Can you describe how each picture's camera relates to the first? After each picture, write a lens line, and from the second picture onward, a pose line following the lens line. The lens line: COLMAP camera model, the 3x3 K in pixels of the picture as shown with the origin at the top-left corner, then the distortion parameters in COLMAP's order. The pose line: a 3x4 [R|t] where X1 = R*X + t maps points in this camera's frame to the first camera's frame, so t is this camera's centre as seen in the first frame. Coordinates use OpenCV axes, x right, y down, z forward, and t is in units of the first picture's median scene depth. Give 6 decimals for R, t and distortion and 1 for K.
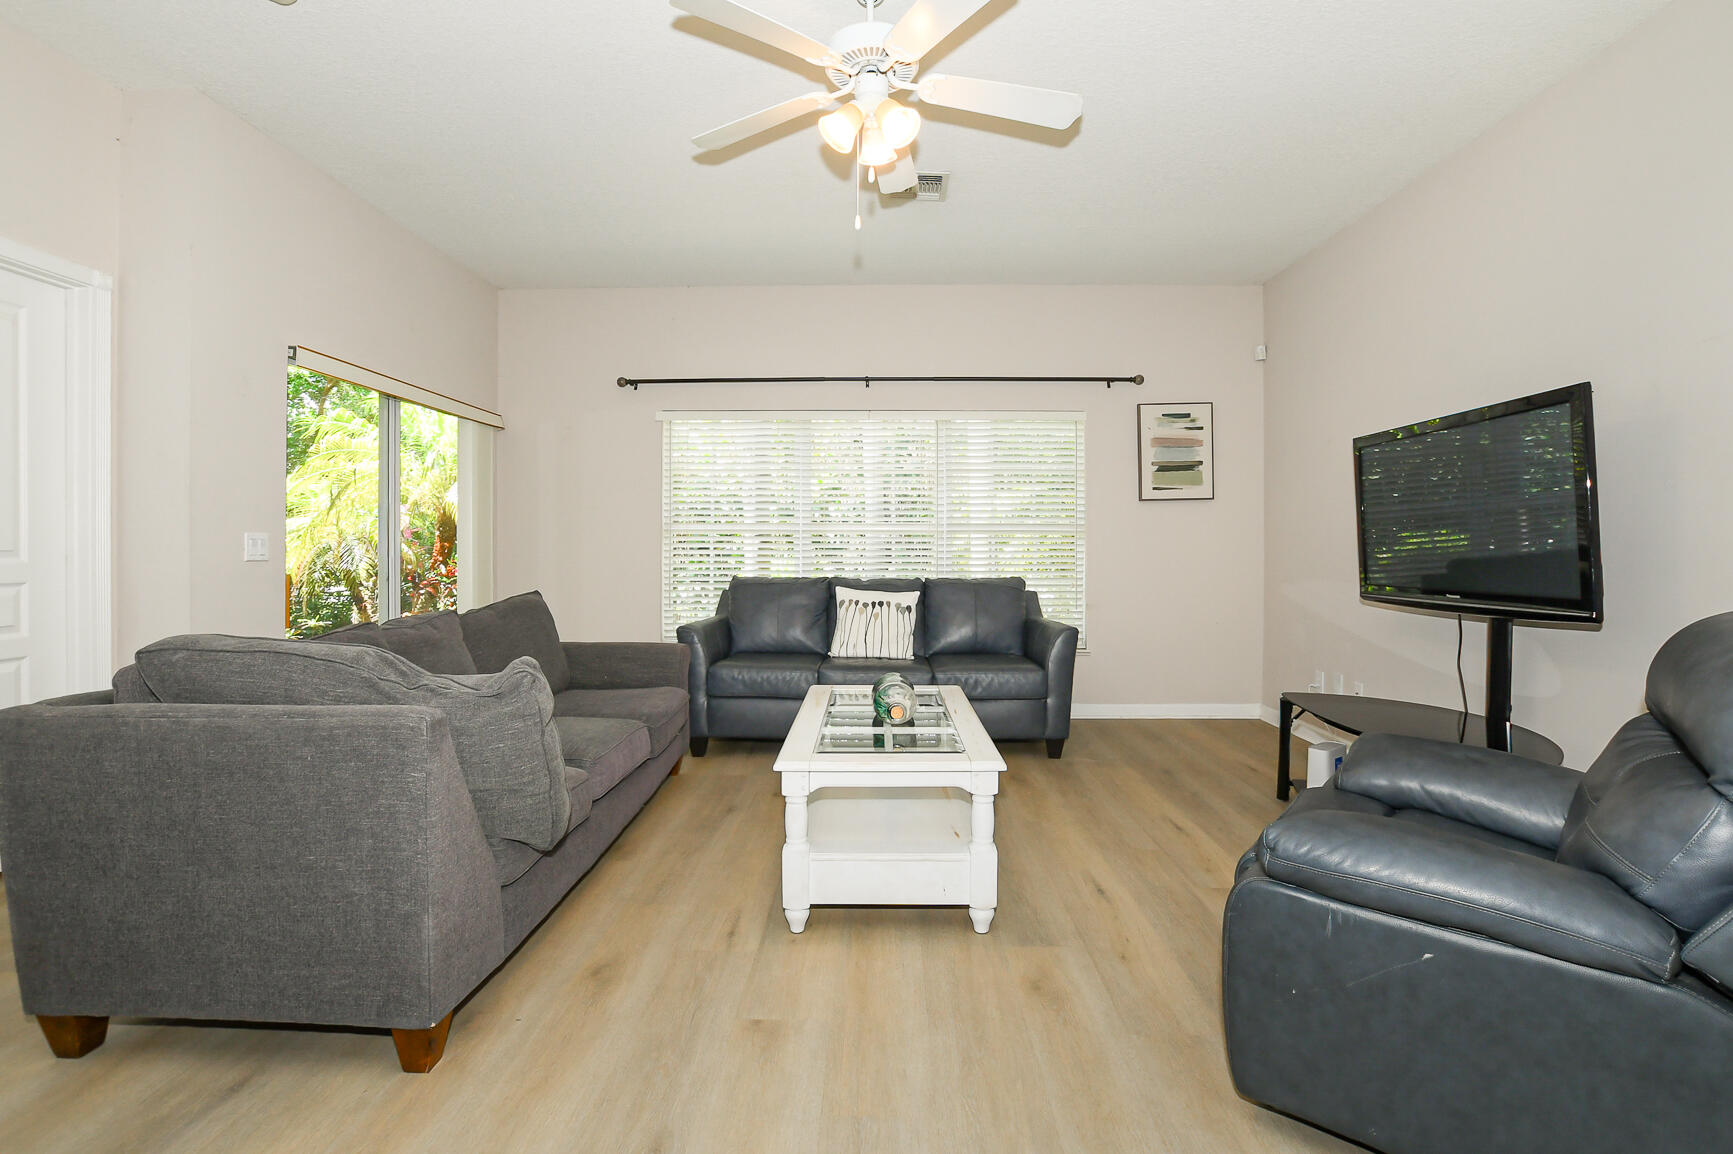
lens RADIAL K [[786.4, 0, 874.3], [0, 786.4, 544.4], [0, 0, 1]] dist [-0.019704, 0.001110]
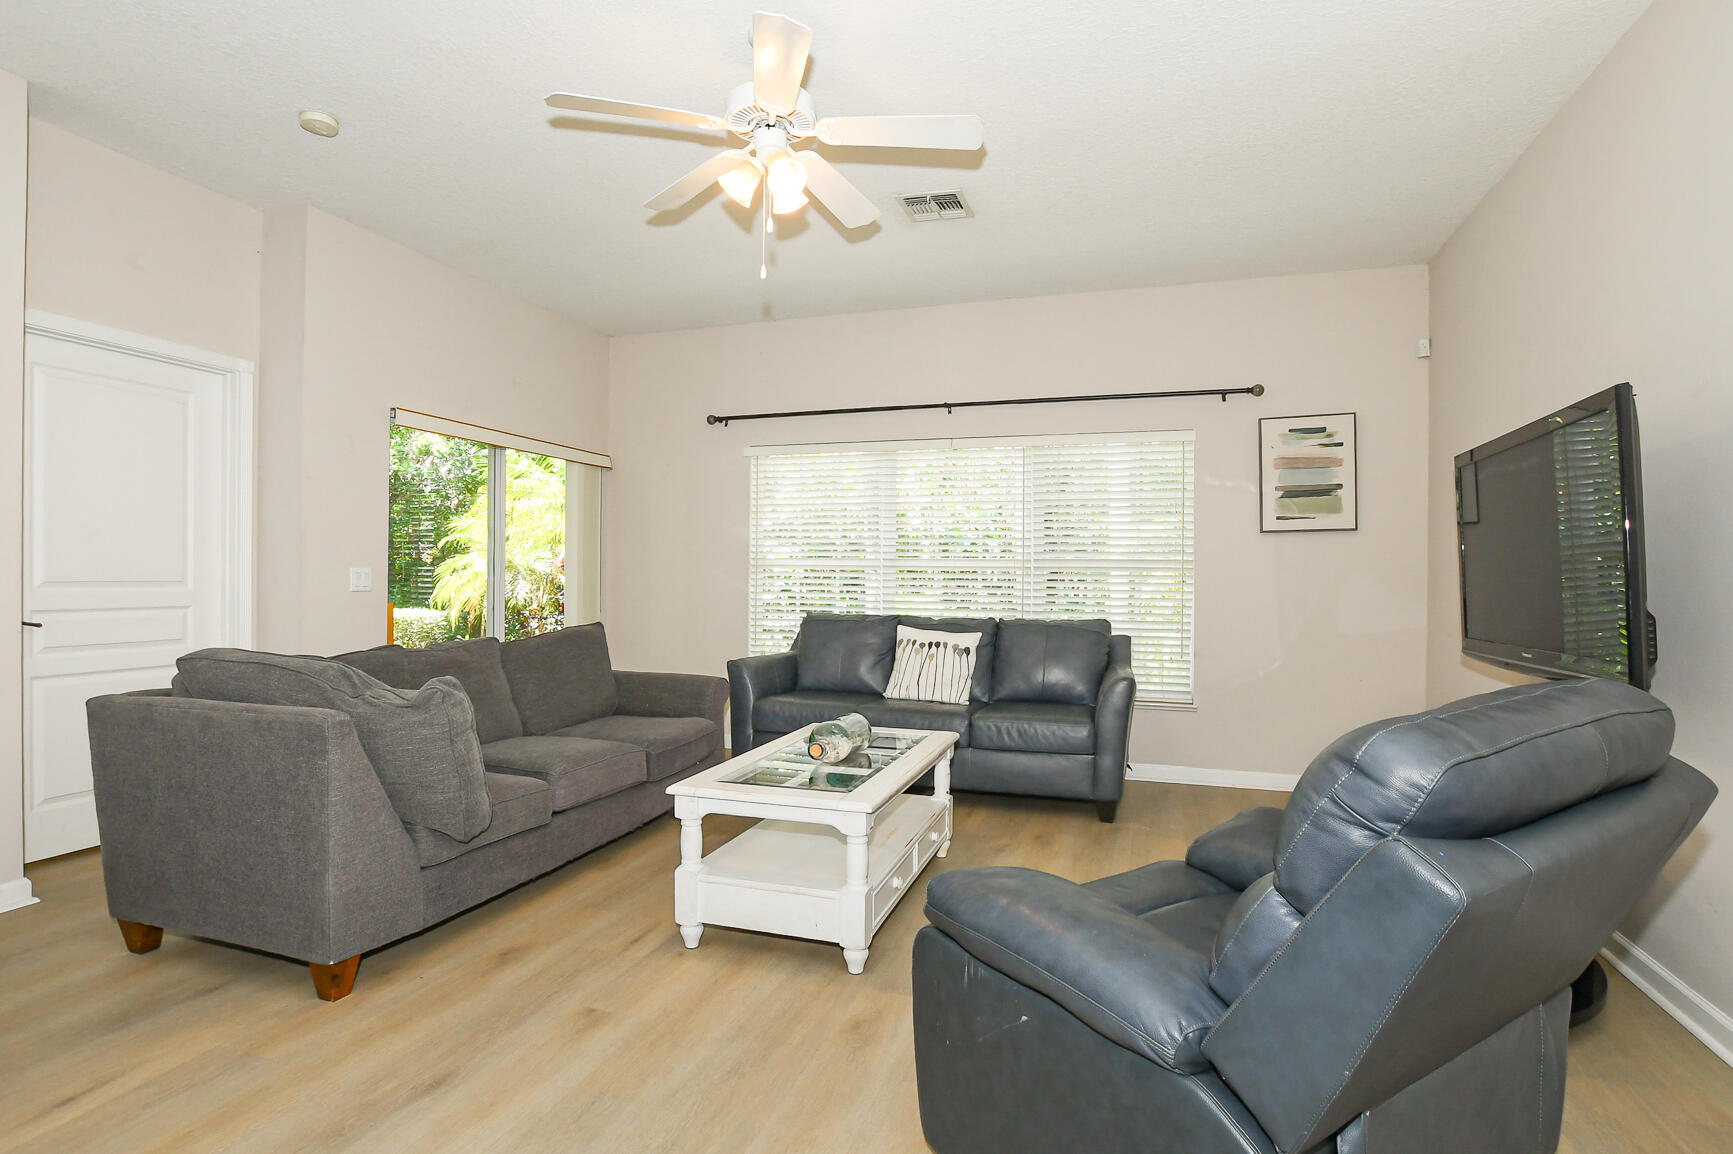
lens RADIAL K [[876.9, 0, 866.5], [0, 876.9, 577.0], [0, 0, 1]] dist [-0.018909, -0.000646]
pose [[0.954309, 0.007834, -0.298720, 0.265974], [-0.008002, 0.999968, 0.000661, -0.006009], [0.298715, 0.001760, 0.954341, -0.033956]]
